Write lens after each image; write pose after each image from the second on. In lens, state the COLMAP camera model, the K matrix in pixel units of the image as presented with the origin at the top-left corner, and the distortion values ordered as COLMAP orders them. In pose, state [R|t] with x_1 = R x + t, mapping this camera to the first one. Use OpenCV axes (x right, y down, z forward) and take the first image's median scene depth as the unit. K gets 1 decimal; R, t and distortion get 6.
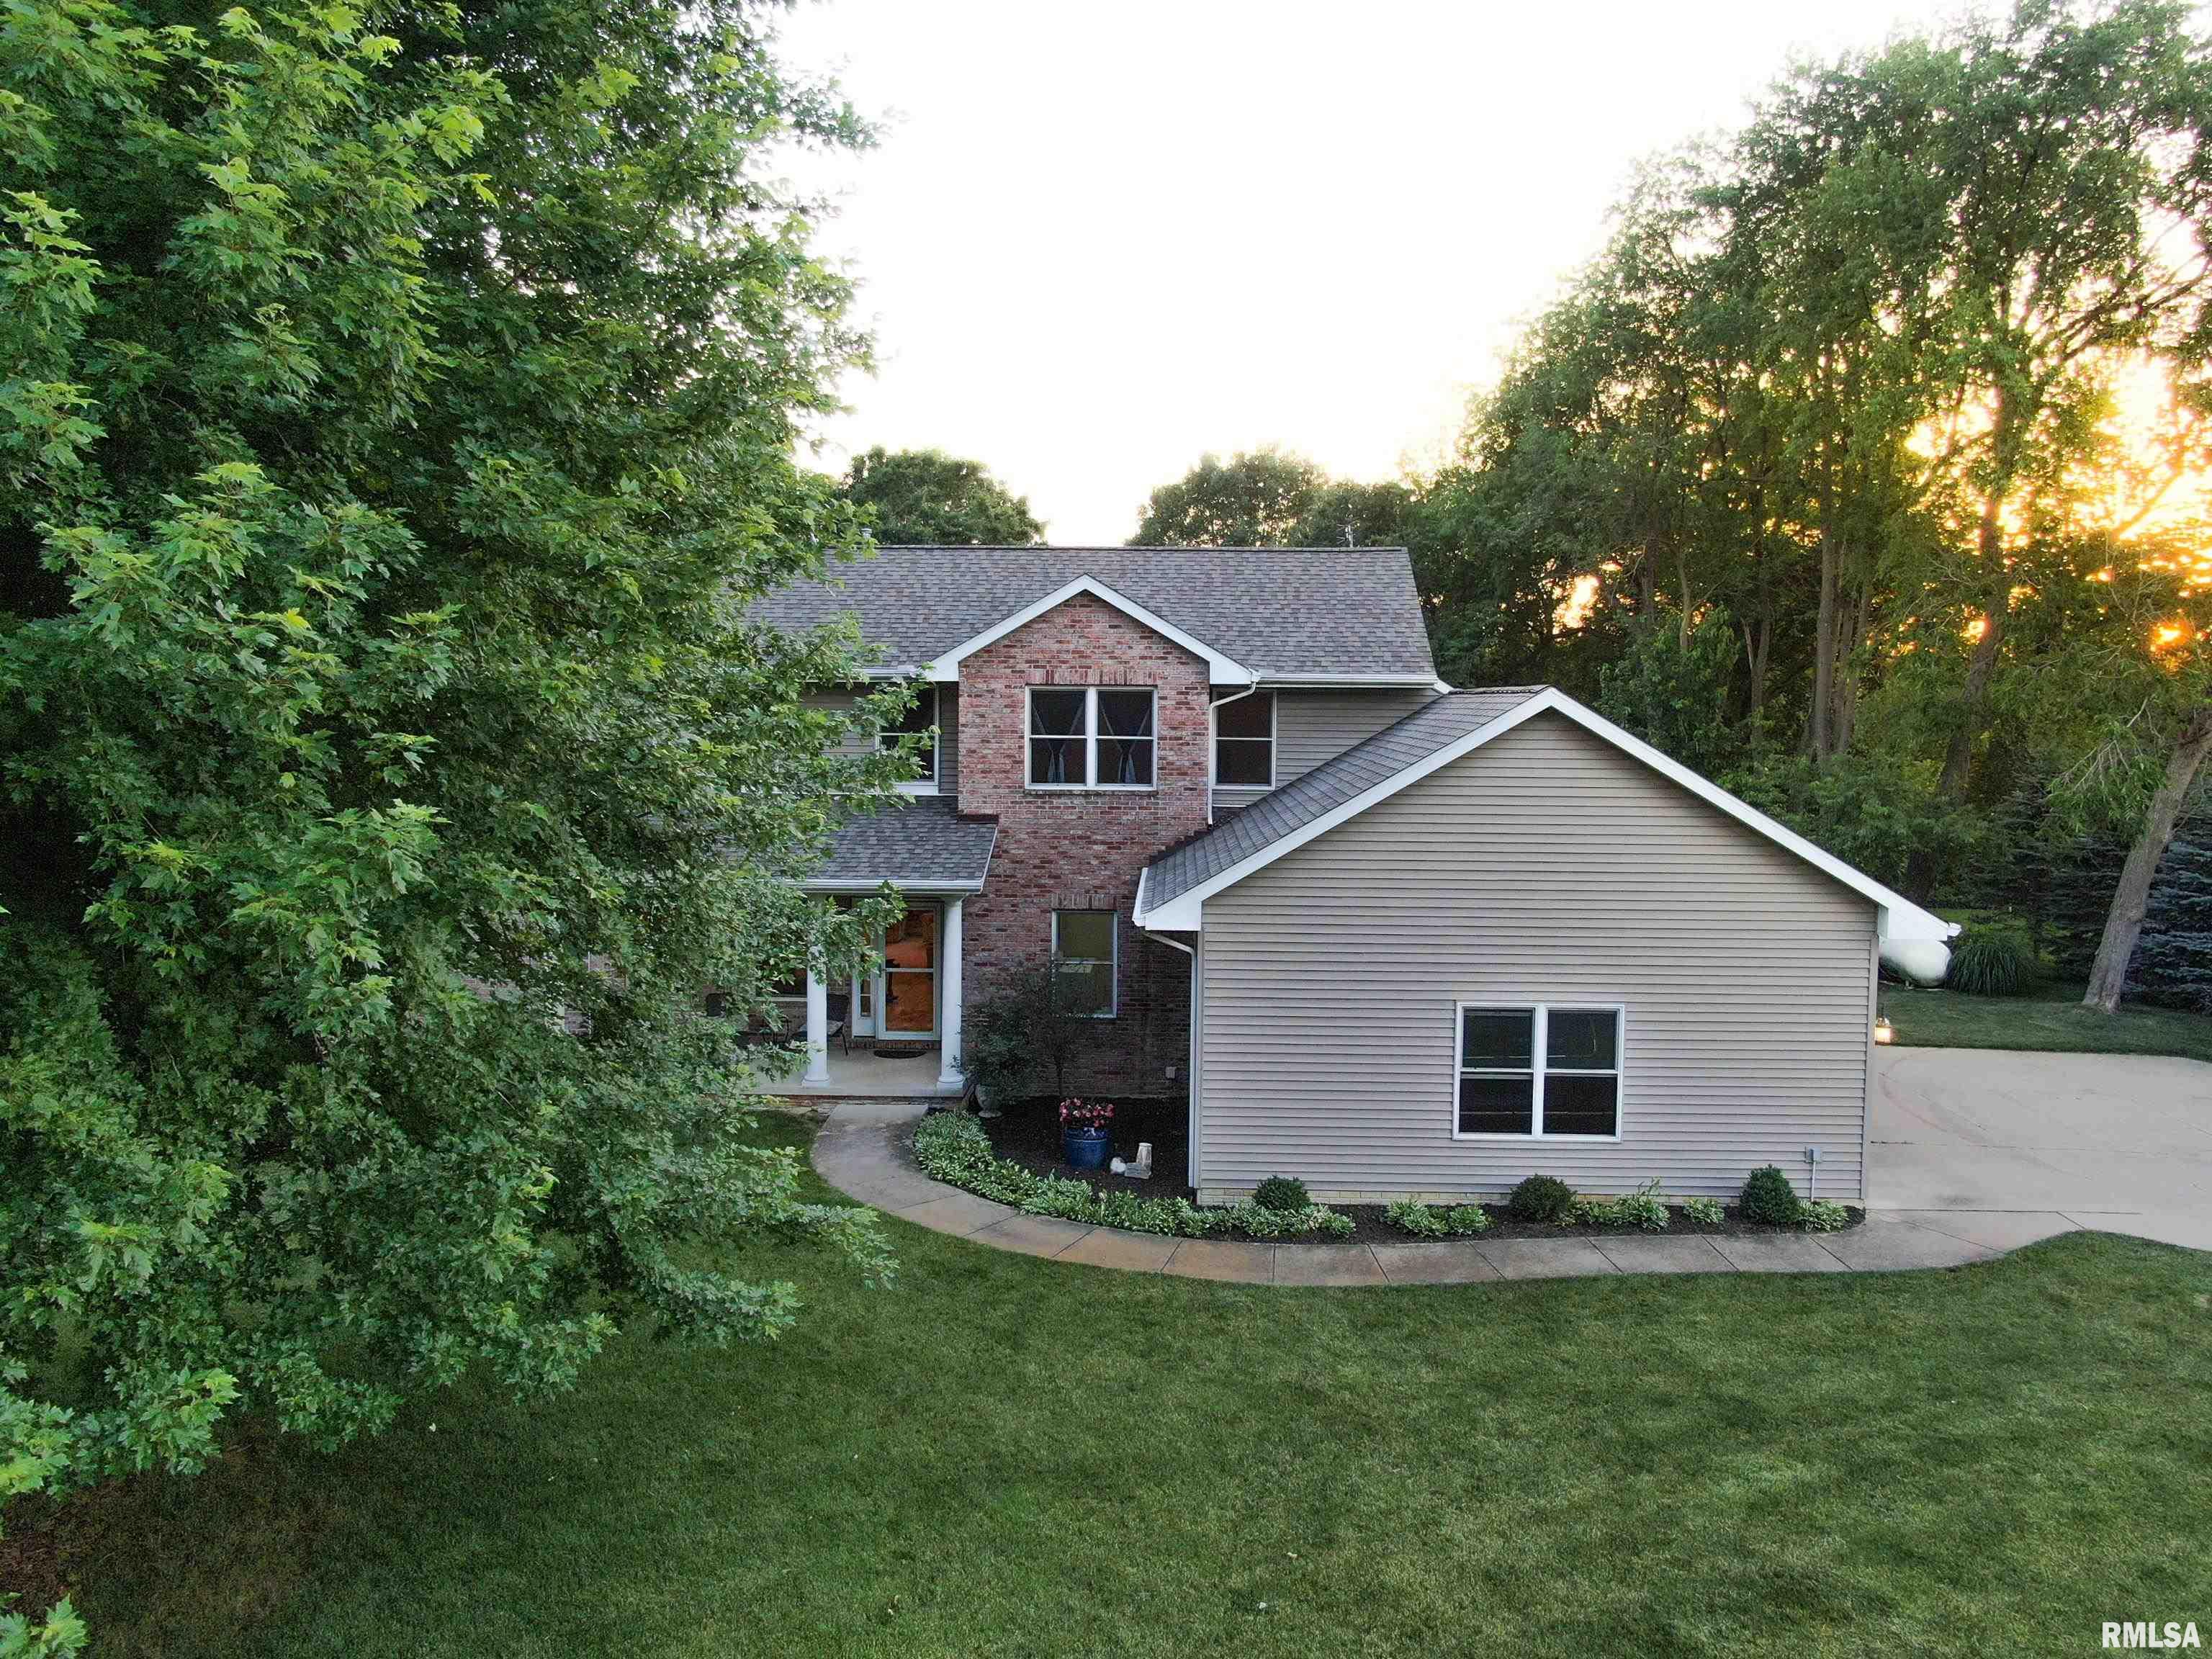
lens RADIAL K [[1633.7, 0, 1106.0], [0, 1633.7, 829.5], [0, 0, 1]] dist [-0.010286, -0.001398]
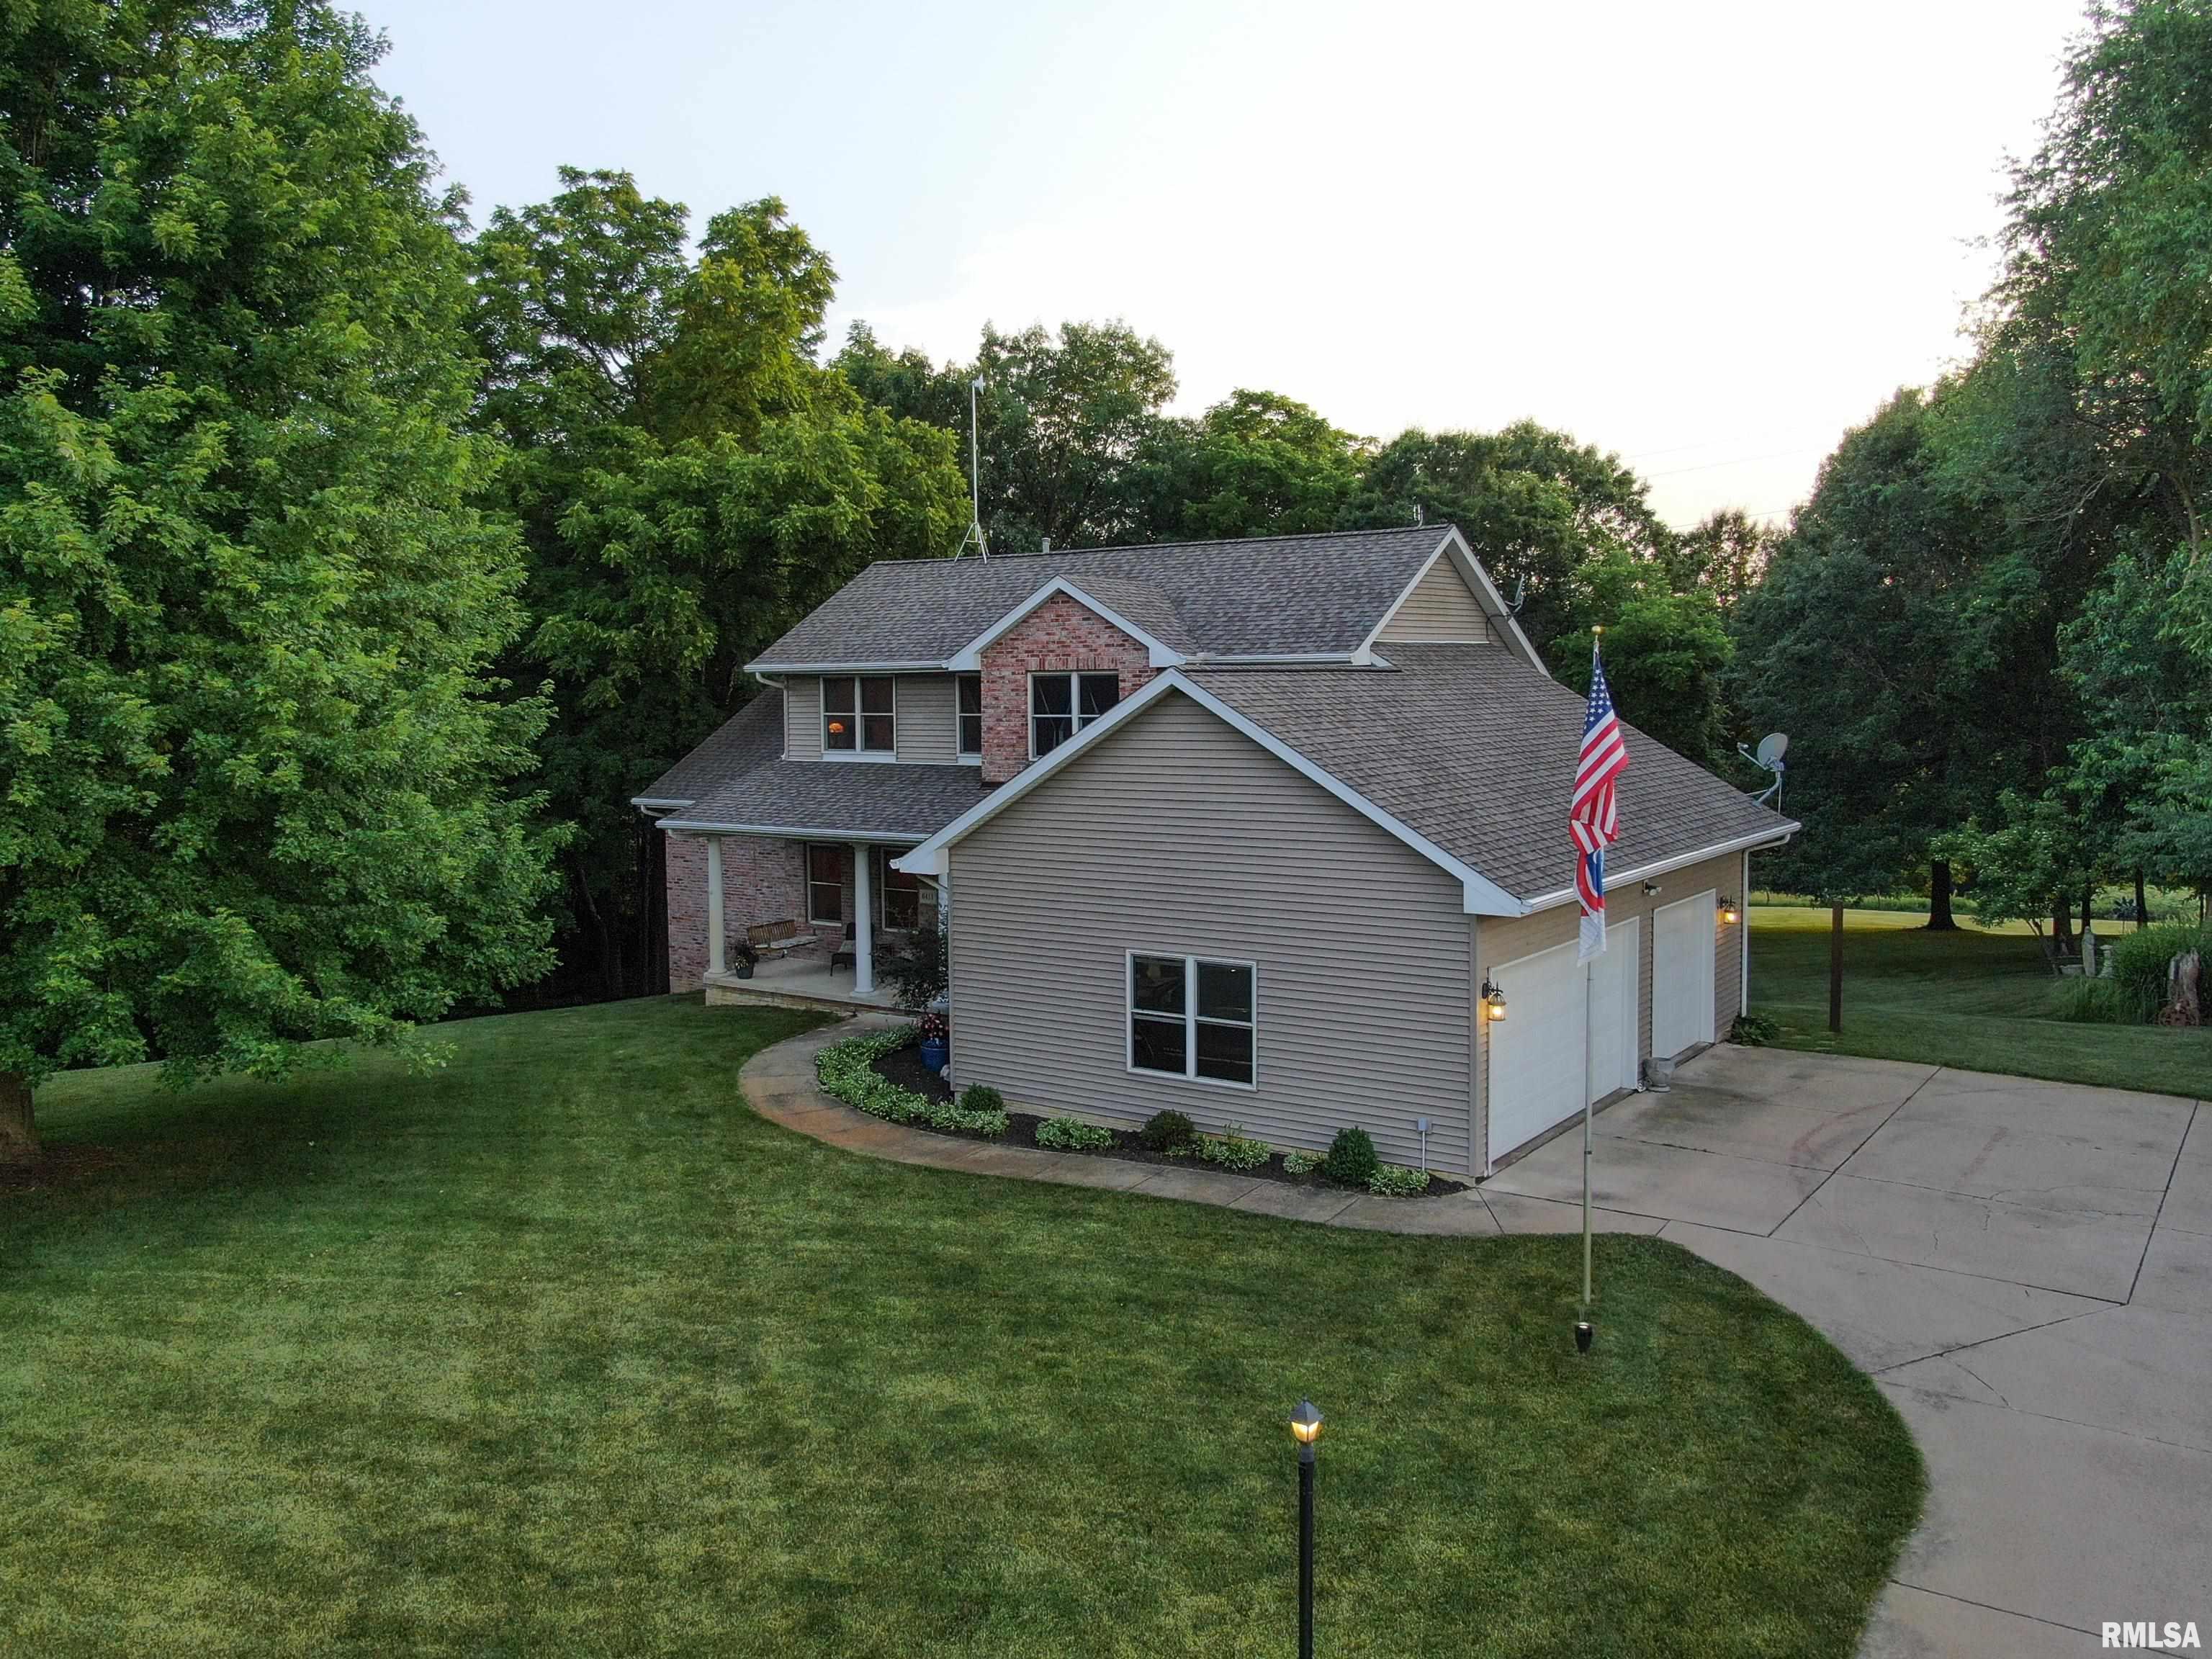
lens RADIAL K [[1700.5, 0, 1106.0], [0, 1700.5, 829.5], [0, 0, 1]] dist [-0.013144, -0.003754]
pose [[0.841190, 0.031511, -0.539820, 0.832323], [-0.027089, 0.999503, 0.016133, 0.004526], [0.540060, 0.001052, 0.841626, 0.006880]]
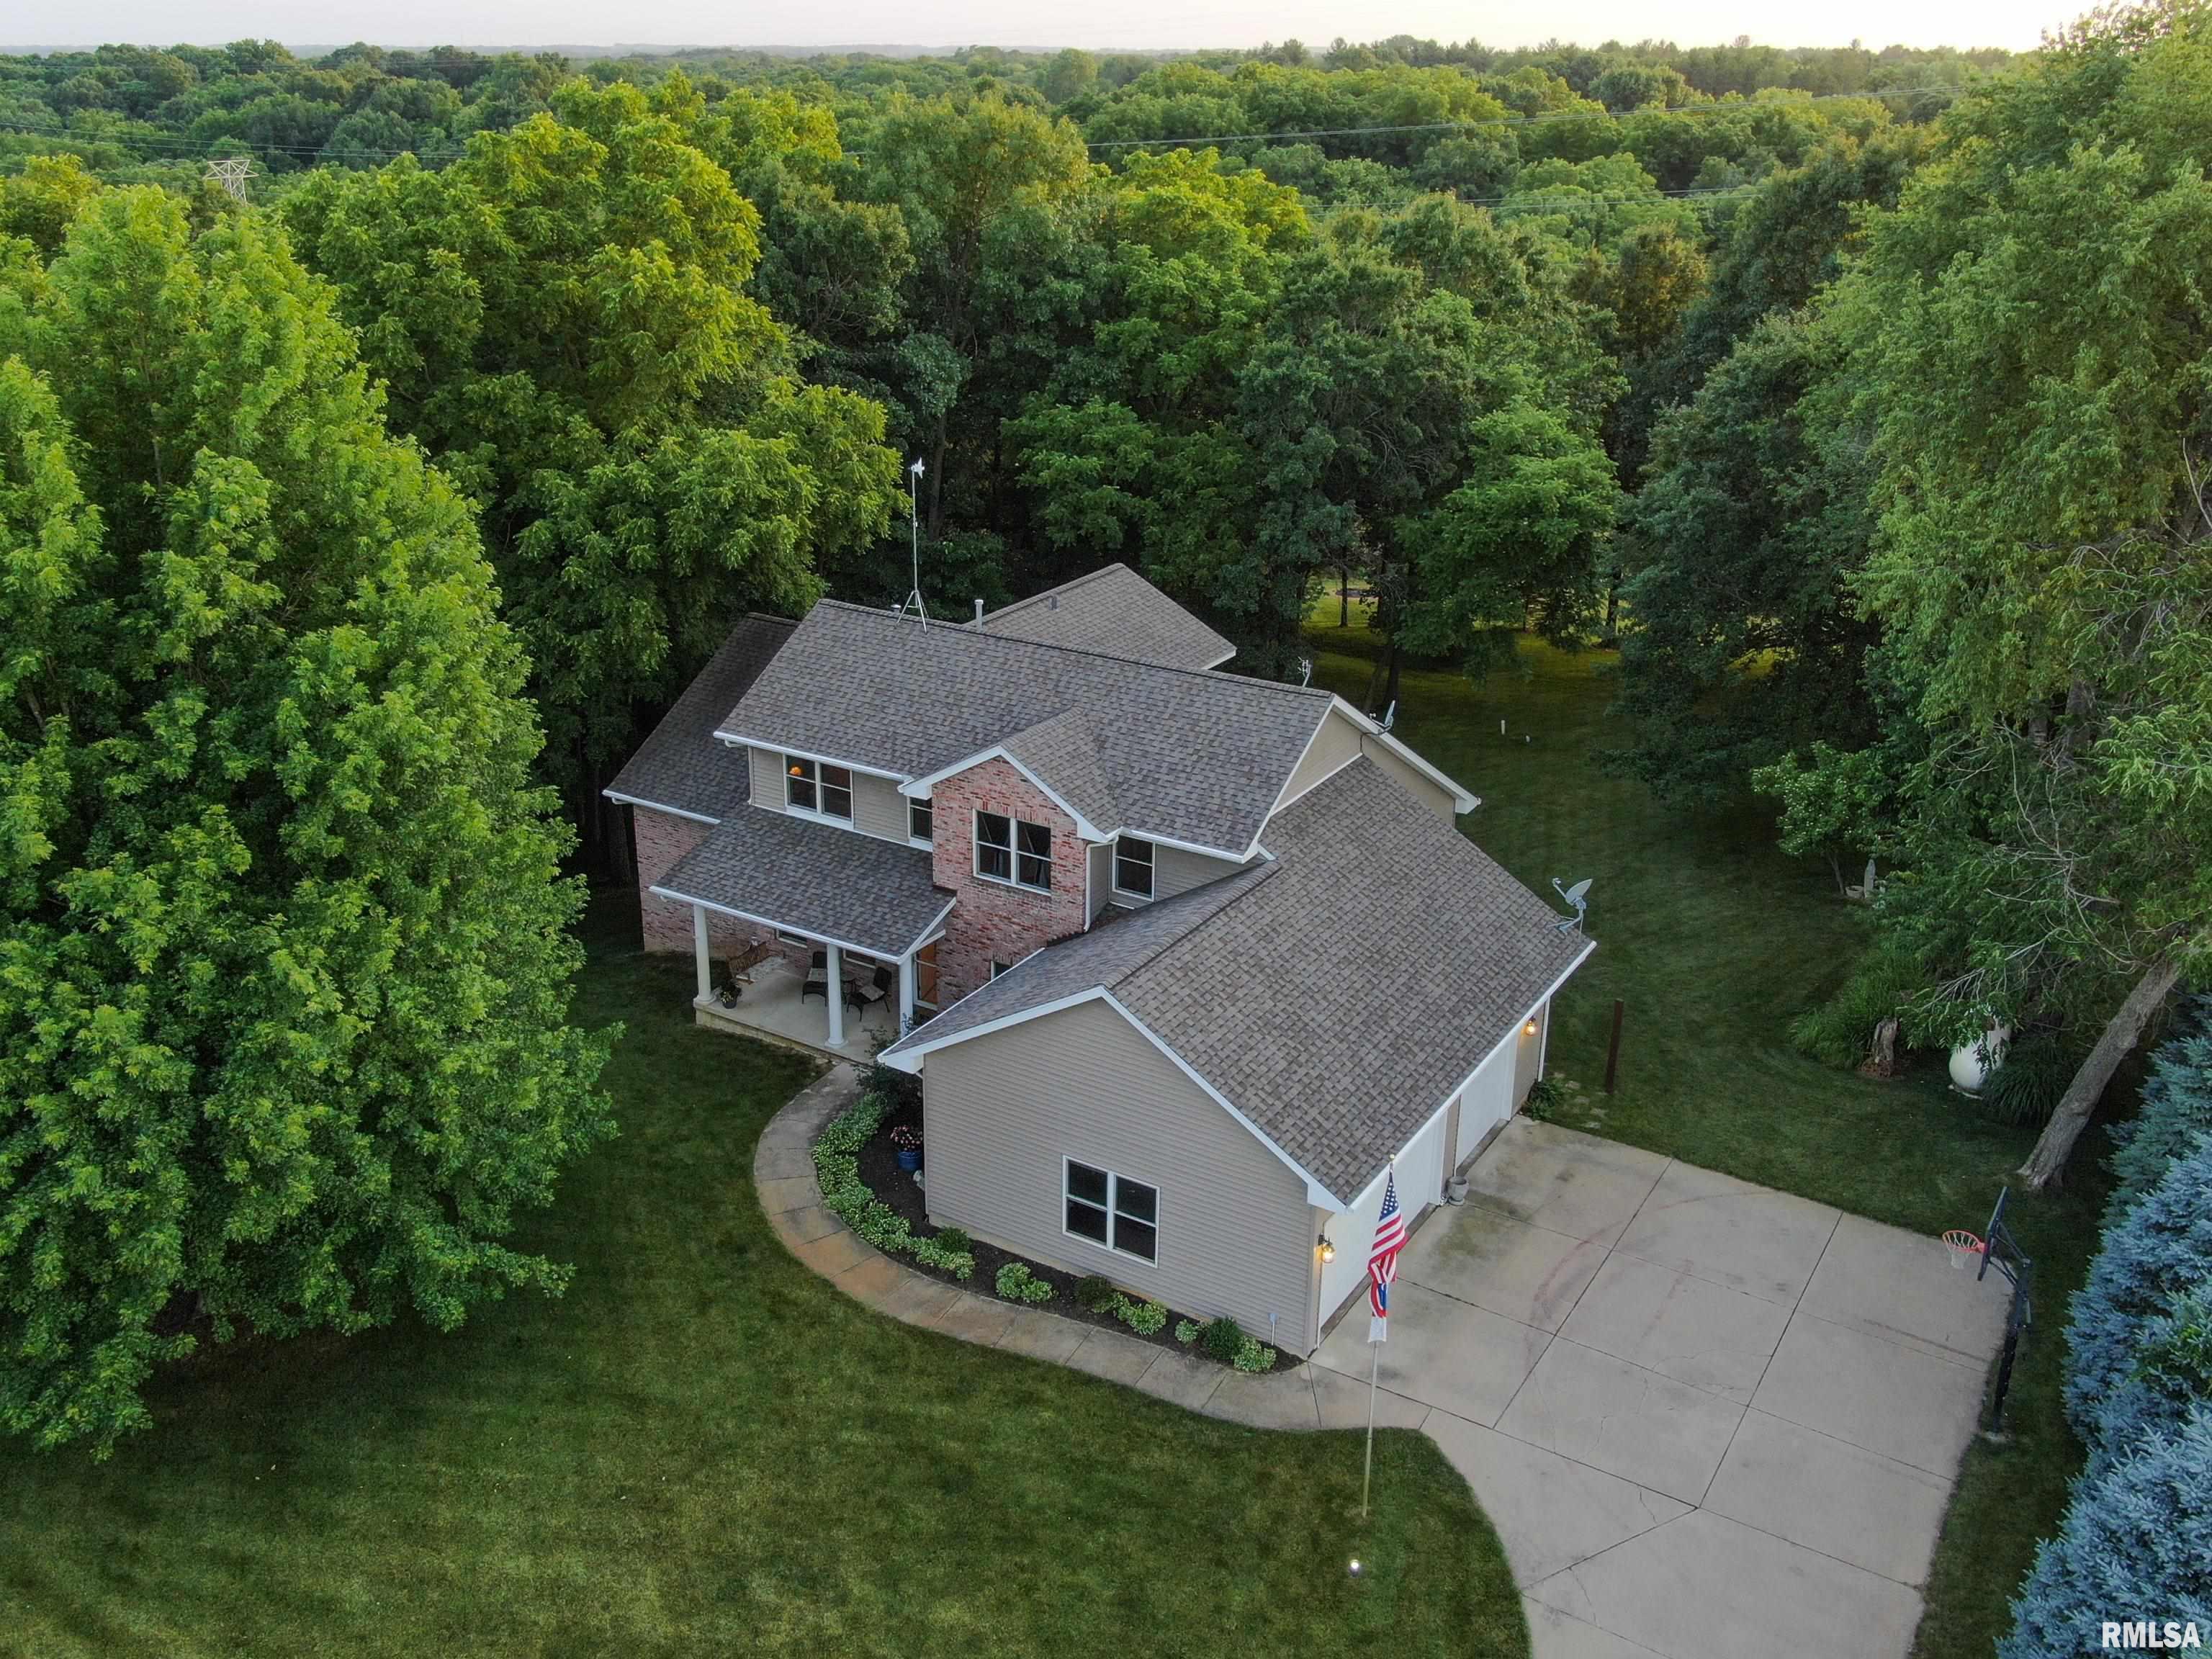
lens RADIAL K [[1864.0, 0, 1113.1], [0, 1864.0, 814.4], [0, 0, 1]] dist [-0.015131, 0.000857]
pose [[0.874260, 0.184674, -0.448960, 0.967940], [-0.047973, 0.953156, 0.298649, -0.708356], [0.483082, -0.239559, 0.842166, -0.349044]]
